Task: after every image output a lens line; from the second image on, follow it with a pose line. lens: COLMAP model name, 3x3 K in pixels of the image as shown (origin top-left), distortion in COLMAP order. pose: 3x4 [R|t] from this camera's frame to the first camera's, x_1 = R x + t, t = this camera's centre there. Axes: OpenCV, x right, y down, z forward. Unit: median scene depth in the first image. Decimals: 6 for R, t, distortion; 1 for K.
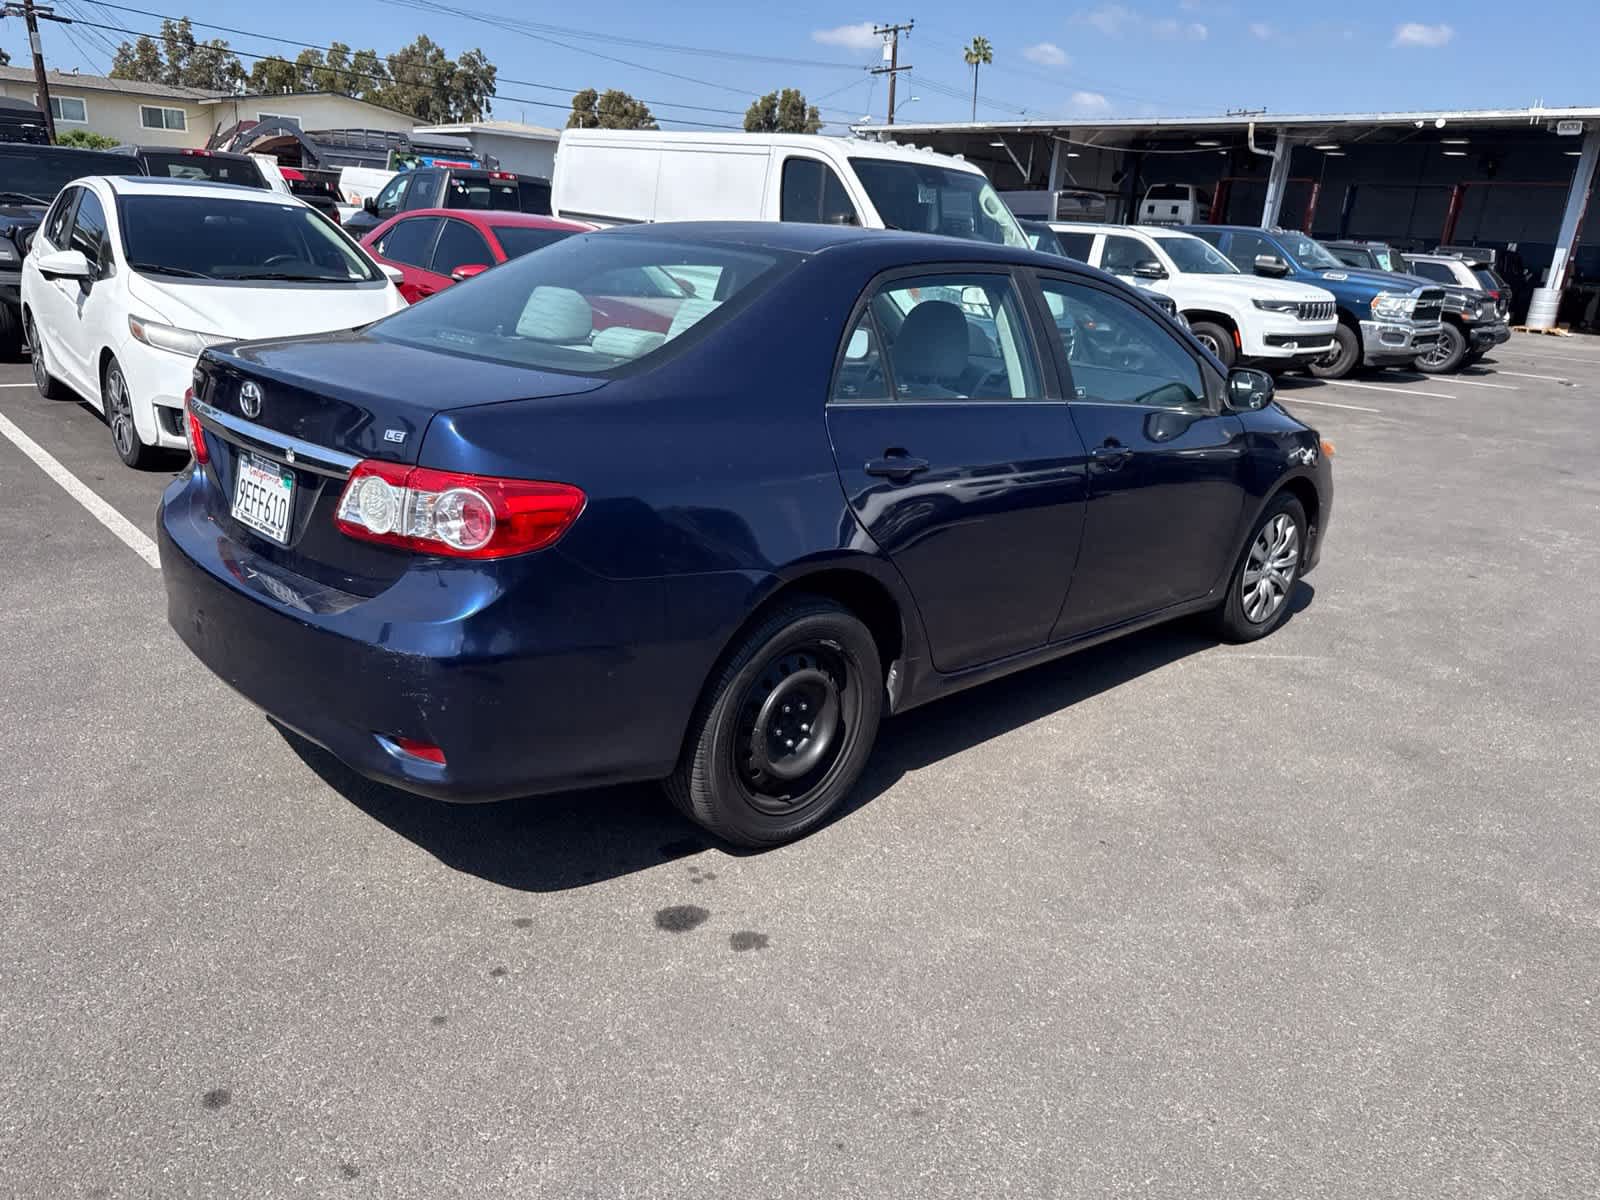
lens RADIAL K [[1137.5, 0, 796.0], [0, 1137.5, 597.8], [0, 0, 1]] dist [0.023323, -0.026737]
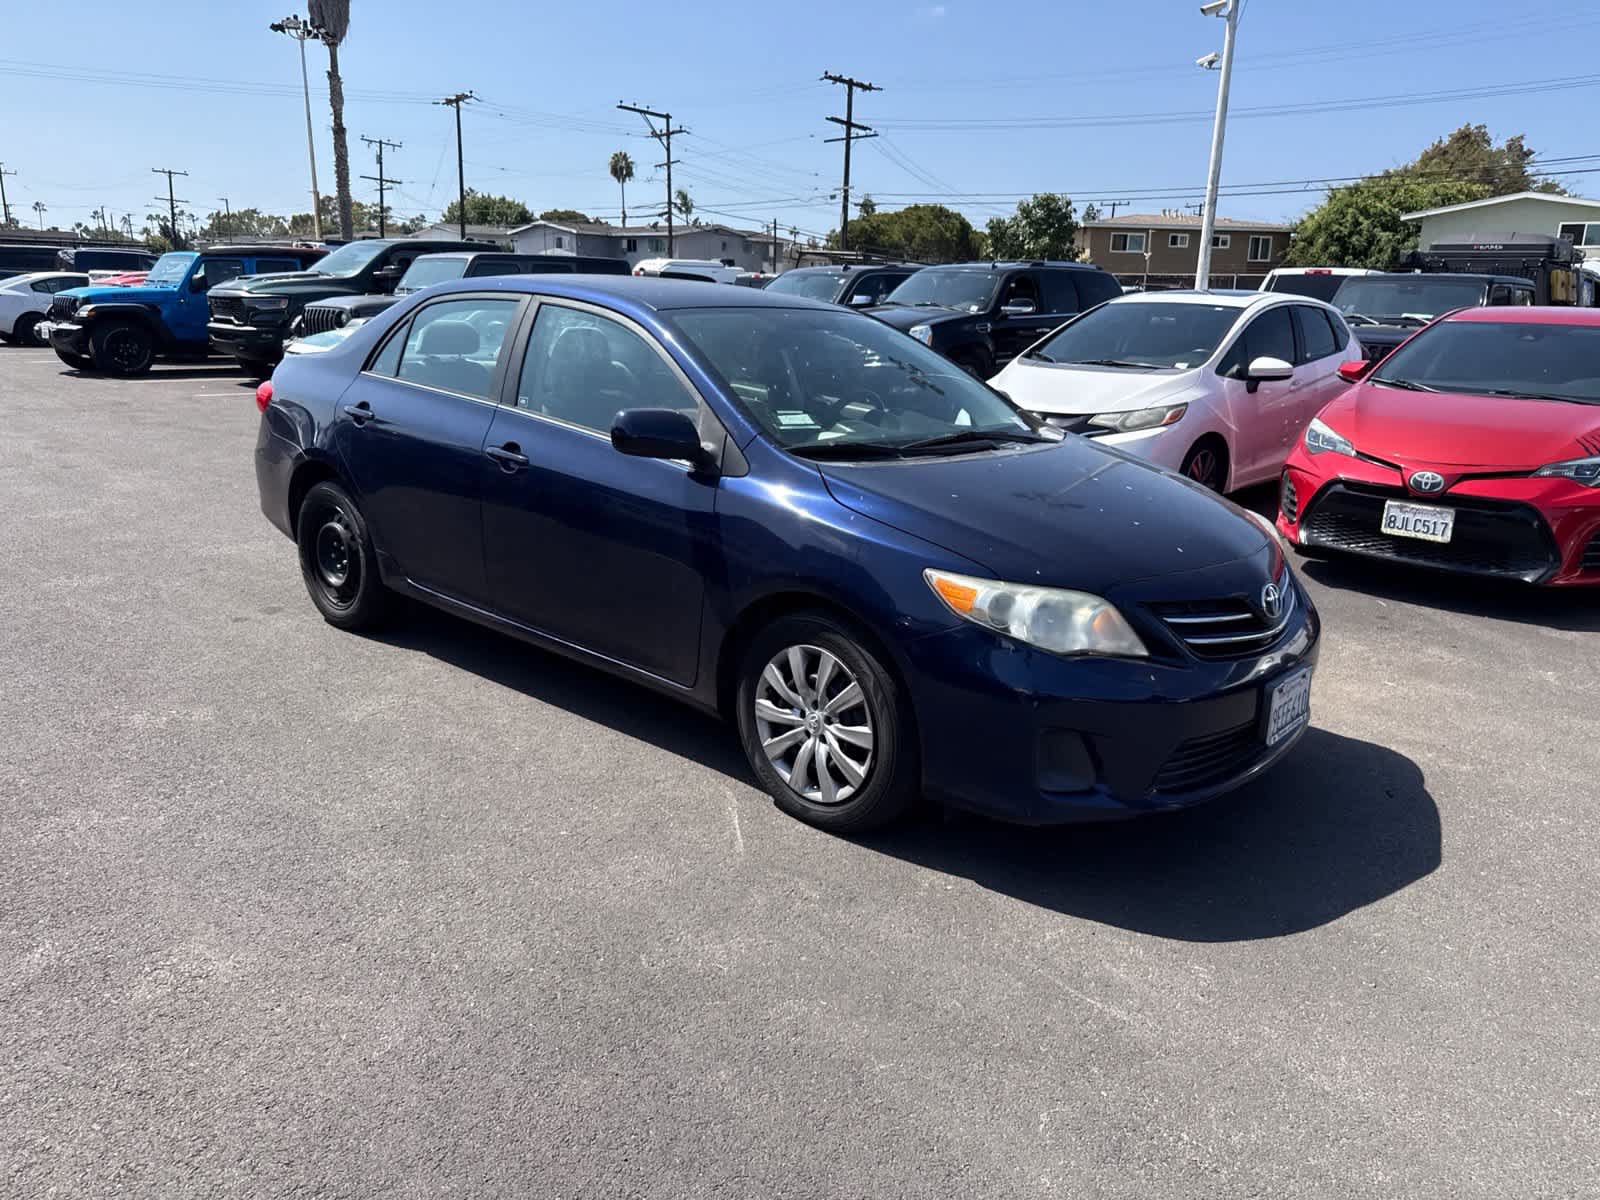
lens RADIAL K [[1137.5, 0, 800.6], [0, 1137.5, 596.4], [0, 0, 1]] dist [0.023323, -0.026737]
pose [[0.061993, 0.194252, -0.978991, 1.124578], [-0.322243, 0.932243, 0.164570, -0.216791], [0.944625, 0.305271, 0.120389, 0.939290]]
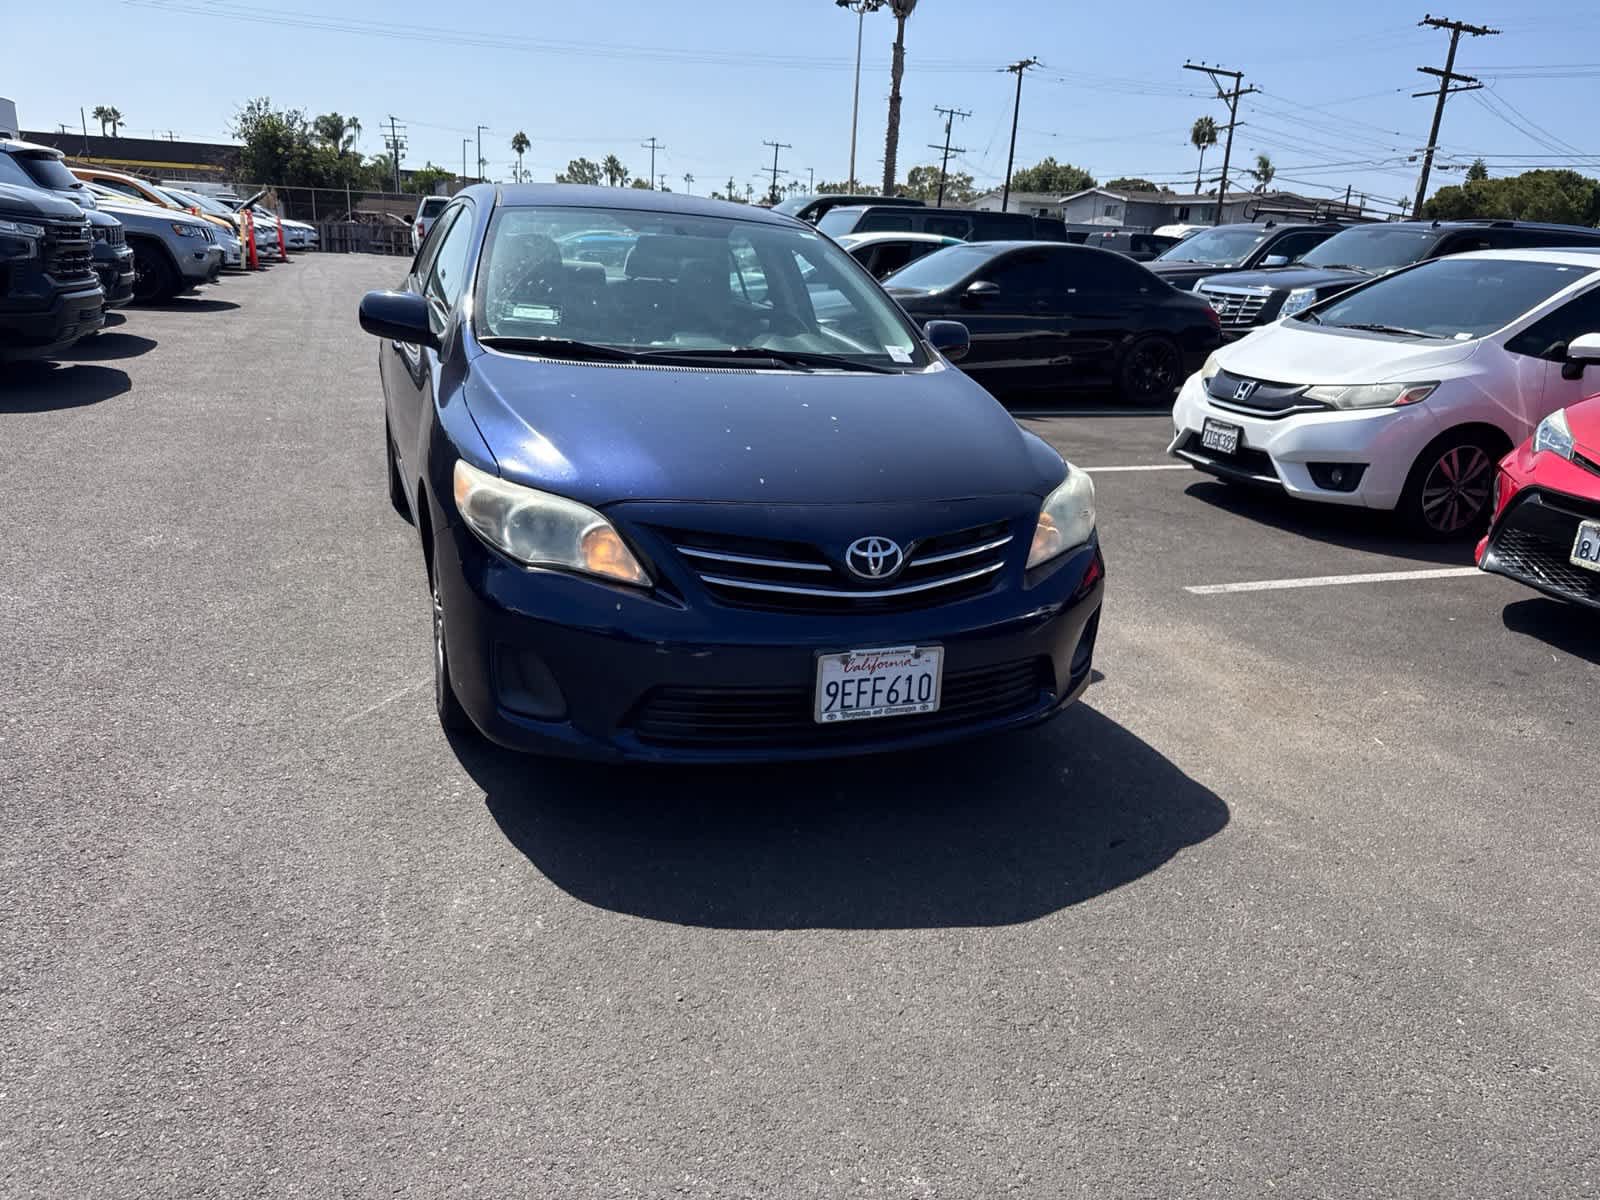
lens RADIAL K [[1137.5, 0, 802.2], [0, 1137.5, 597.9], [0, 0, 1]] dist [0.023323, -0.026737]
pose [[-0.394260, 0.190310, -0.899078, 0.991852], [-0.353614, 0.871584, 0.339555, -0.359038], [0.848243, 0.451800, -0.276334, 1.443298]]
